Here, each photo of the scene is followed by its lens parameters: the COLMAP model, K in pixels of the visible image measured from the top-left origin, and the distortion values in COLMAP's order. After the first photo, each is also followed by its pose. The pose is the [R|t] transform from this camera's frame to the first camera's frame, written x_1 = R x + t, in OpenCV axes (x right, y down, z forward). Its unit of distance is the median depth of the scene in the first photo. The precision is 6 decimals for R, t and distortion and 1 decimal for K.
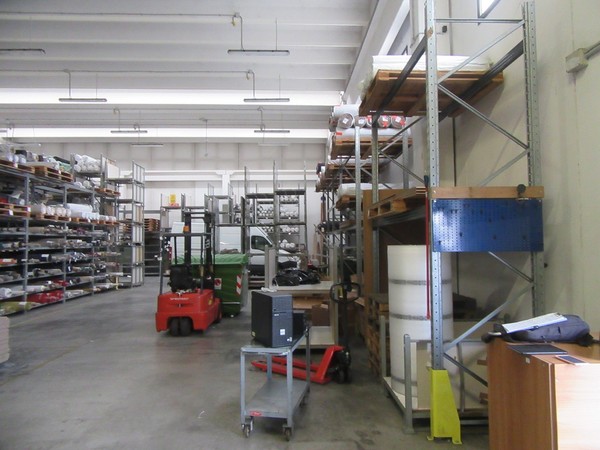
lens RADIAL K [[440.6, 0, 299.3], [0, 440.6, 221.4], [0, 0, 1]] dist [-0.013741, 0.026426]
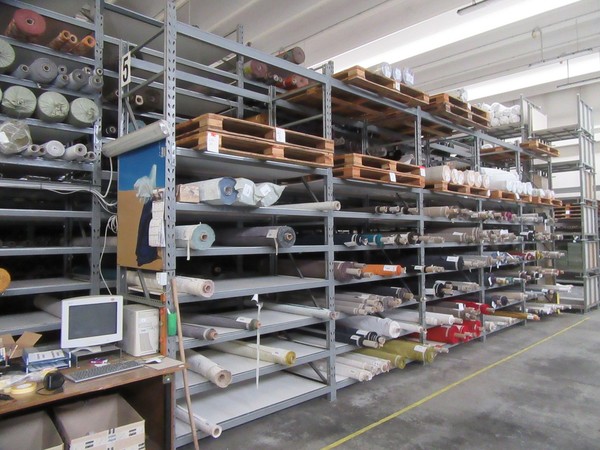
lens RADIAL K [[440.6, 0, 299.0], [0, 440.6, 222.6], [0, 0, 1]] dist [-0.013741, 0.026426]
pose [[0.673808, -0.029562, -0.738315, -0.292422], [0.040608, 0.999171, -0.002946, 0.026382], [0.737789, -0.027997, 0.674450, 0.477687]]
